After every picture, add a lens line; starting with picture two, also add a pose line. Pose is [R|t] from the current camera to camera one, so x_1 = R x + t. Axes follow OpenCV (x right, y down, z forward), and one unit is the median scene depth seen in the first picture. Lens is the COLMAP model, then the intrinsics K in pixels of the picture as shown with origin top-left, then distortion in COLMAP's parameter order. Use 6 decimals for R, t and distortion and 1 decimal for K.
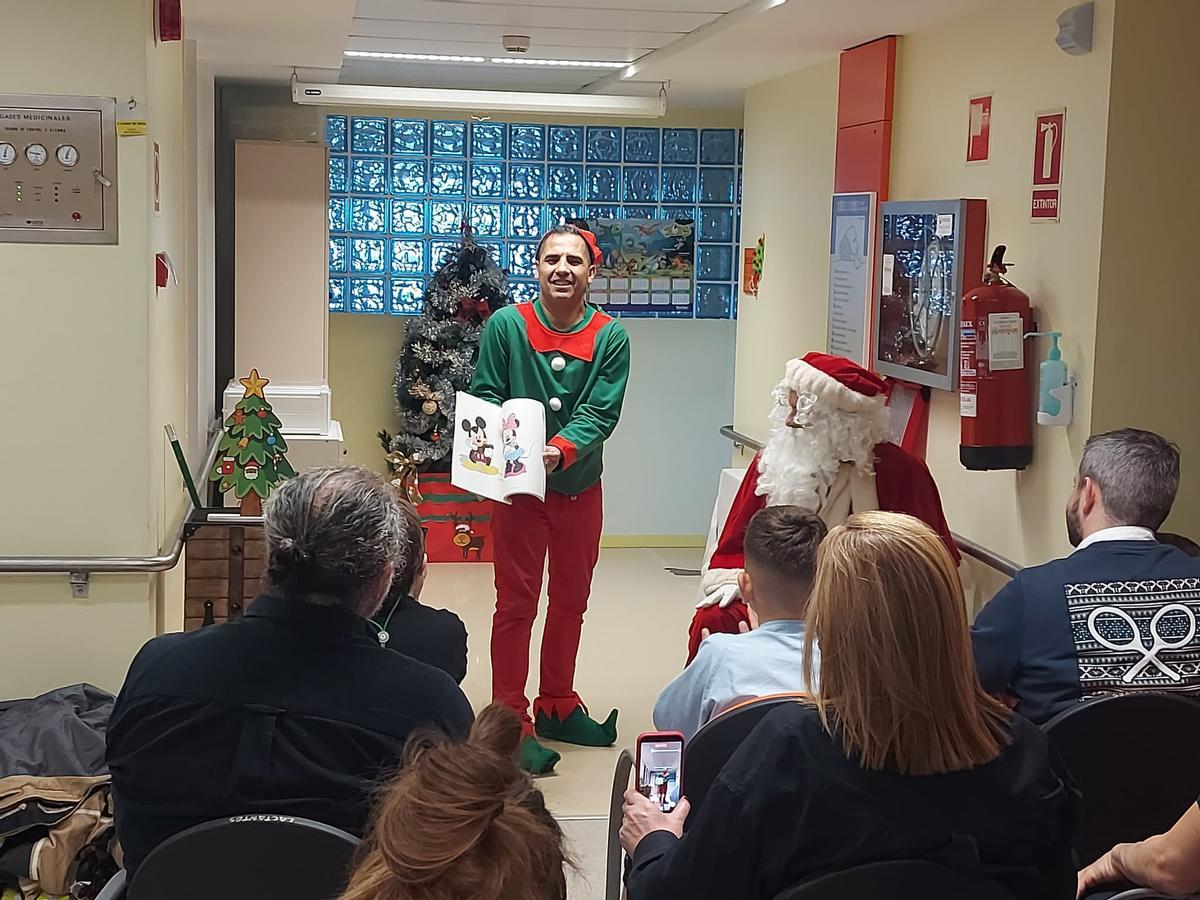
lens RADIAL K [[1903.0, 0, 583.1], [0, 1903.0, 451.8], [0, 0, 1]] dist [0.135077, -0.048638]
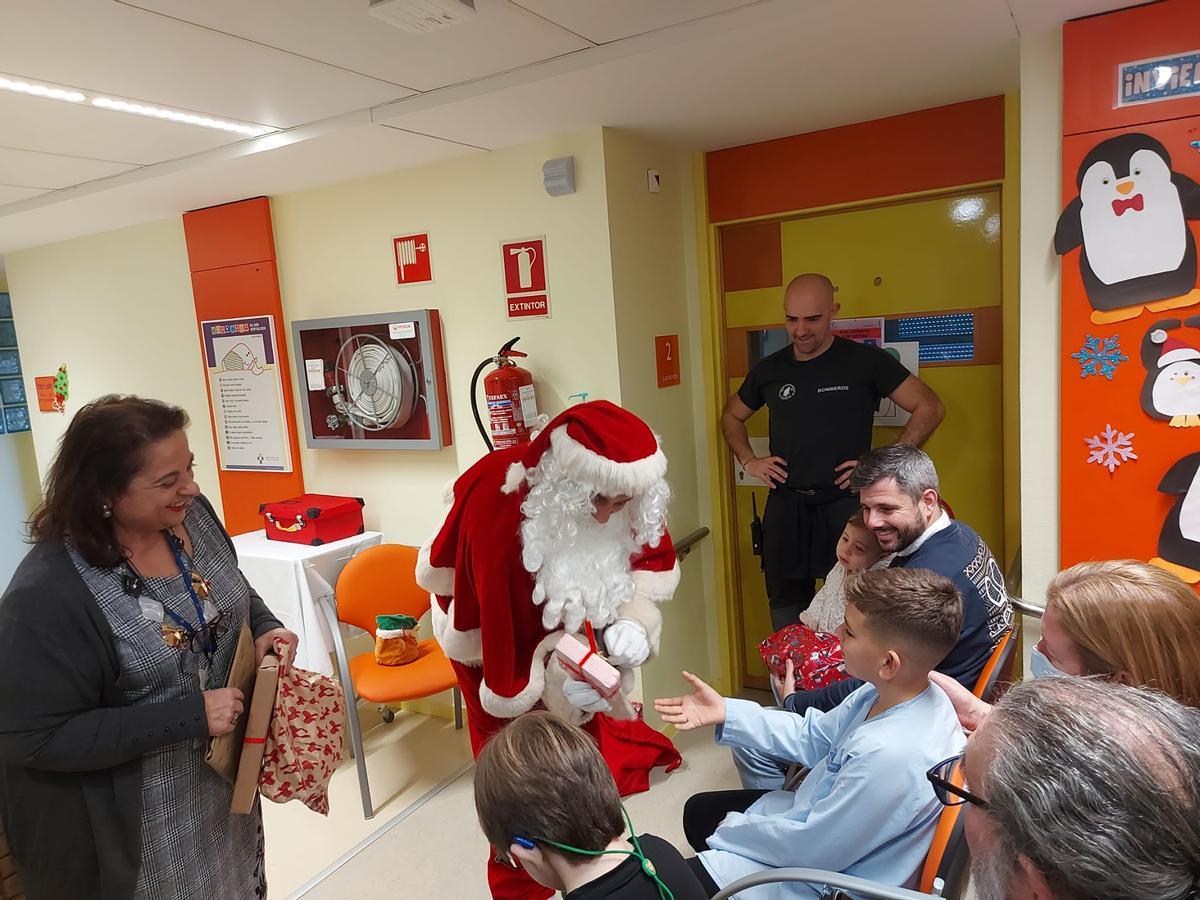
lens RADIAL K [[856.2, 0, 603.7], [0, 856.2, 455.4], [0, 0, 1]] dist [0.088053, -0.106702]
pose [[0.617468, -0.177752, 0.766249, -0.216753], [0.174289, 0.980836, 0.087085, -0.063480], [-0.767044, 0.079777, 0.636615, 0.538429]]
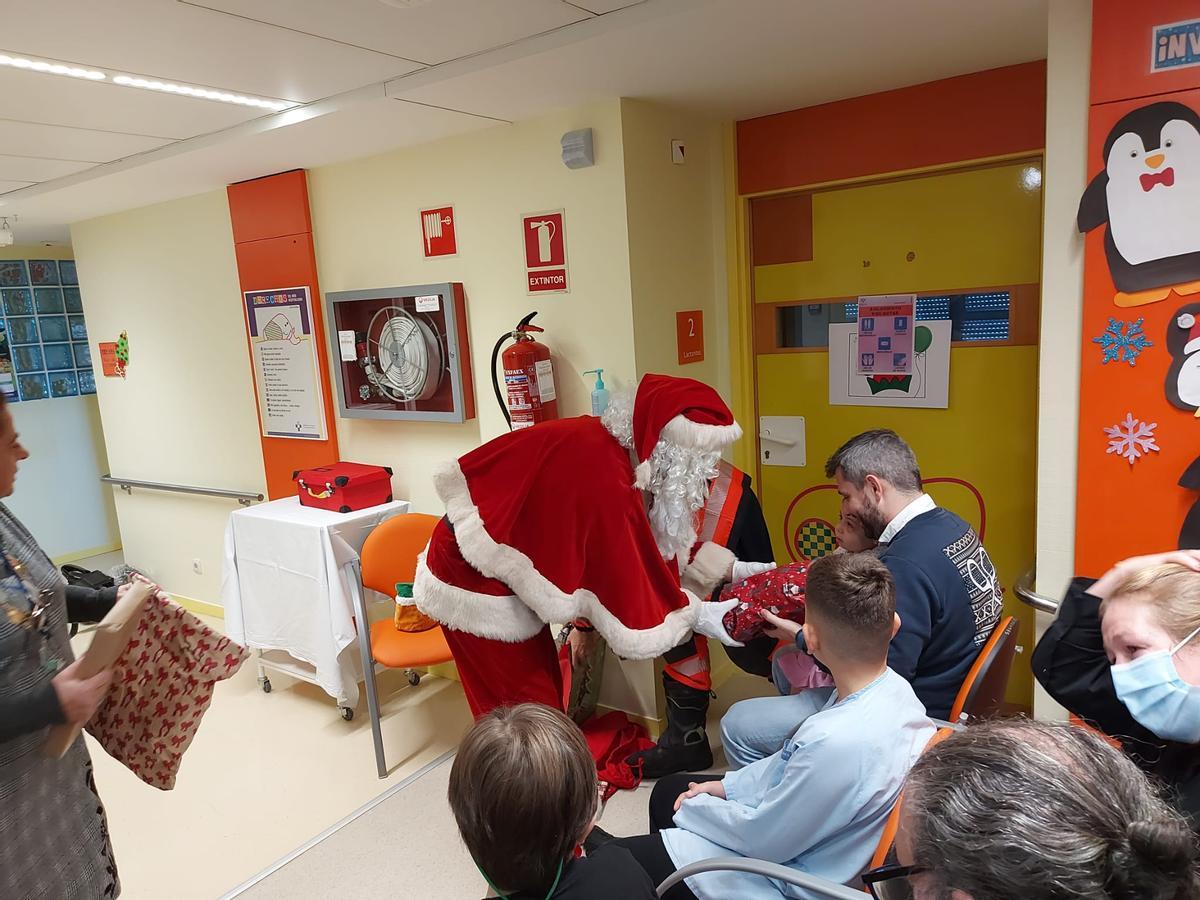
lens RADIAL K [[859.6, 0, 602.3], [0, 859.6, 456.3], [0, 0, 1]] dist [0.081913, -0.090111]
pose [[0.684928, -0.190090, 0.703377, -0.190273], [0.160301, 0.981028, 0.109029, -0.061965], [-0.710759, 0.038075, 0.702405, 0.508694]]
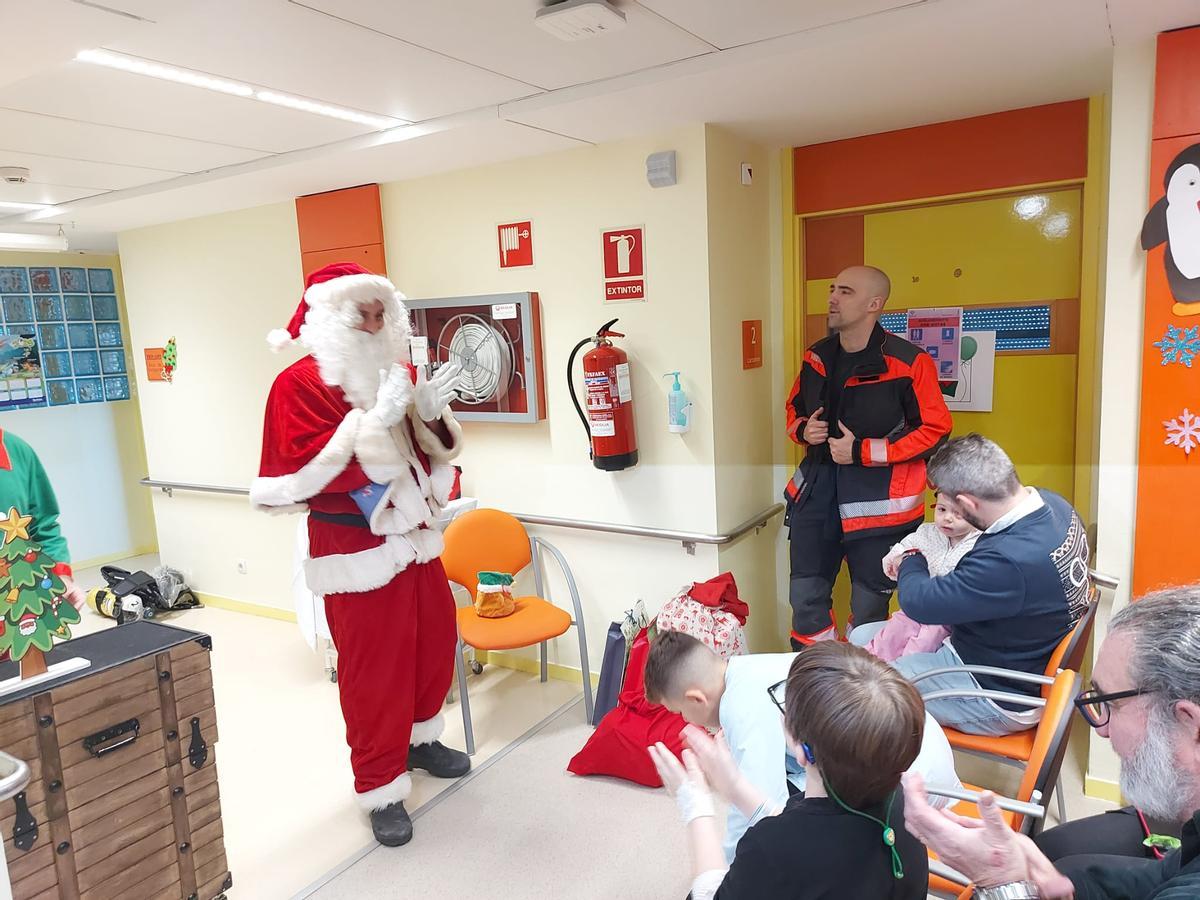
lens RADIAL K [[857.5, 0, 599.2], [0, 857.5, 458.9], [0, 0, 1]] dist [0.099320, -0.110953]
pose [[0.654307, -0.169420, 0.737007, -0.281371], [0.149259, 0.984342, 0.093766, -0.061471], [-0.741353, 0.048654, 0.669349, 0.540694]]
